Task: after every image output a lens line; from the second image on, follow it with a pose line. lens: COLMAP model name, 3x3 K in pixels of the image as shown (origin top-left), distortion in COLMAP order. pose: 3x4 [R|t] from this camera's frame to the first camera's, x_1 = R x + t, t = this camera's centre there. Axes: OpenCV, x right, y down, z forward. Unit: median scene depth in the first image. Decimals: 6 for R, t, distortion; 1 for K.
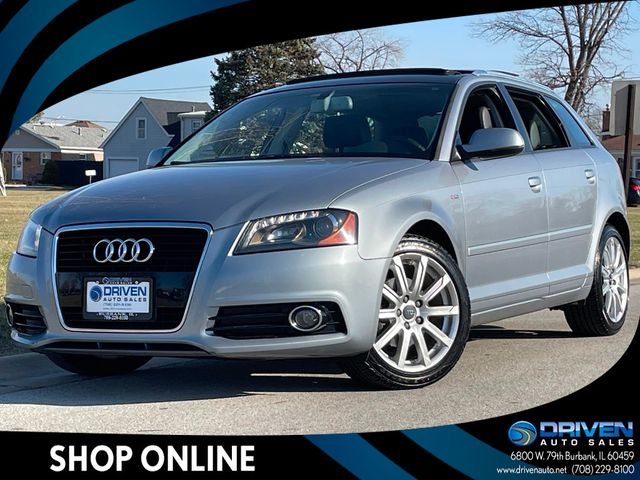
lens RADIAL K [[1490.8, 0, 320.1], [0, 1490.8, 239.2], [0, 0, 1]] dist [0.003208, 0.000000]
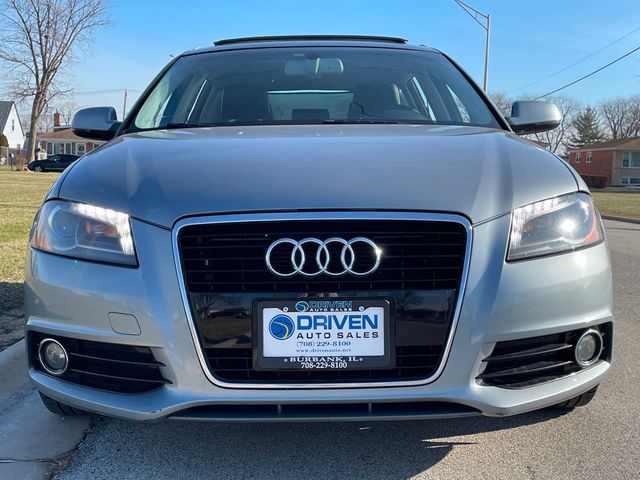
lens RADIAL K [[883.6, 0, 319.8], [0, 883.6, 241.2], [0, 0, 1]] dist [0.091245, 0.000000]
pose [[0.882039, -0.023401, 0.470595, -0.309501], [-0.001731, 0.998598, 0.052901, -0.018586], [-0.471173, -0.047475, 0.880762, 0.673486]]
